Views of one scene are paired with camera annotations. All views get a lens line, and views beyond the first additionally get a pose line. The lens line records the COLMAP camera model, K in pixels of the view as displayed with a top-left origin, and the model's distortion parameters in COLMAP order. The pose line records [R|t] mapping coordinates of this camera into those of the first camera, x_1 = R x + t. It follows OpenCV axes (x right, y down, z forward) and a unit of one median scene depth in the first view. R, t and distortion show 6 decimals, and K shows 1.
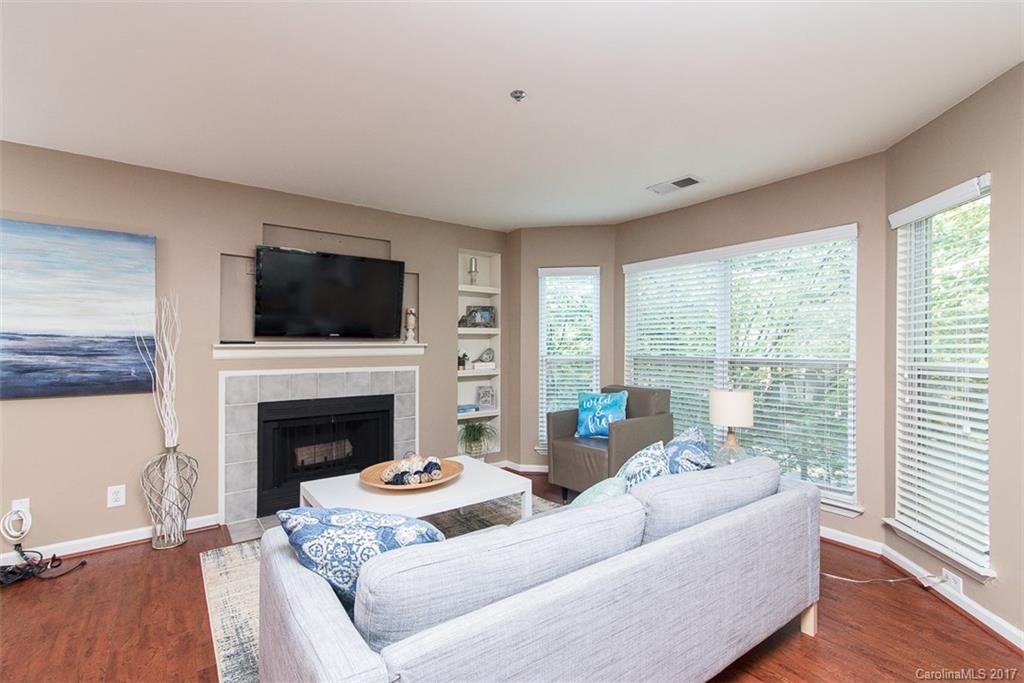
lens RADIAL K [[467.2, 0, 516.7], [0, 467.2, 345.7], [0, 0, 1]] dist [0.016523, -0.000128]
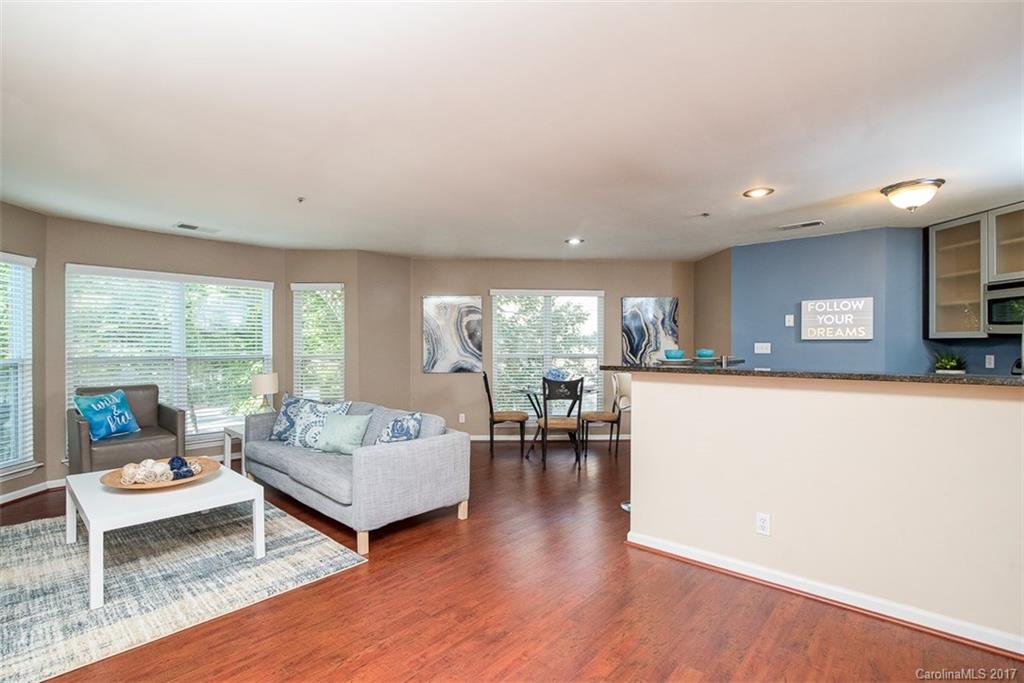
lens RADIAL K [[481.5, 0, 512.0], [0, 481.5, 341.5], [0, 0, 1]] dist [-0.001220, -0.000127]
pose [[-0.193275, 0.005653, 0.981128, -1.052004], [-0.000037, 0.999983, -0.005769, -0.007875], [-0.981145, -0.001152, -0.193271, 0.340696]]
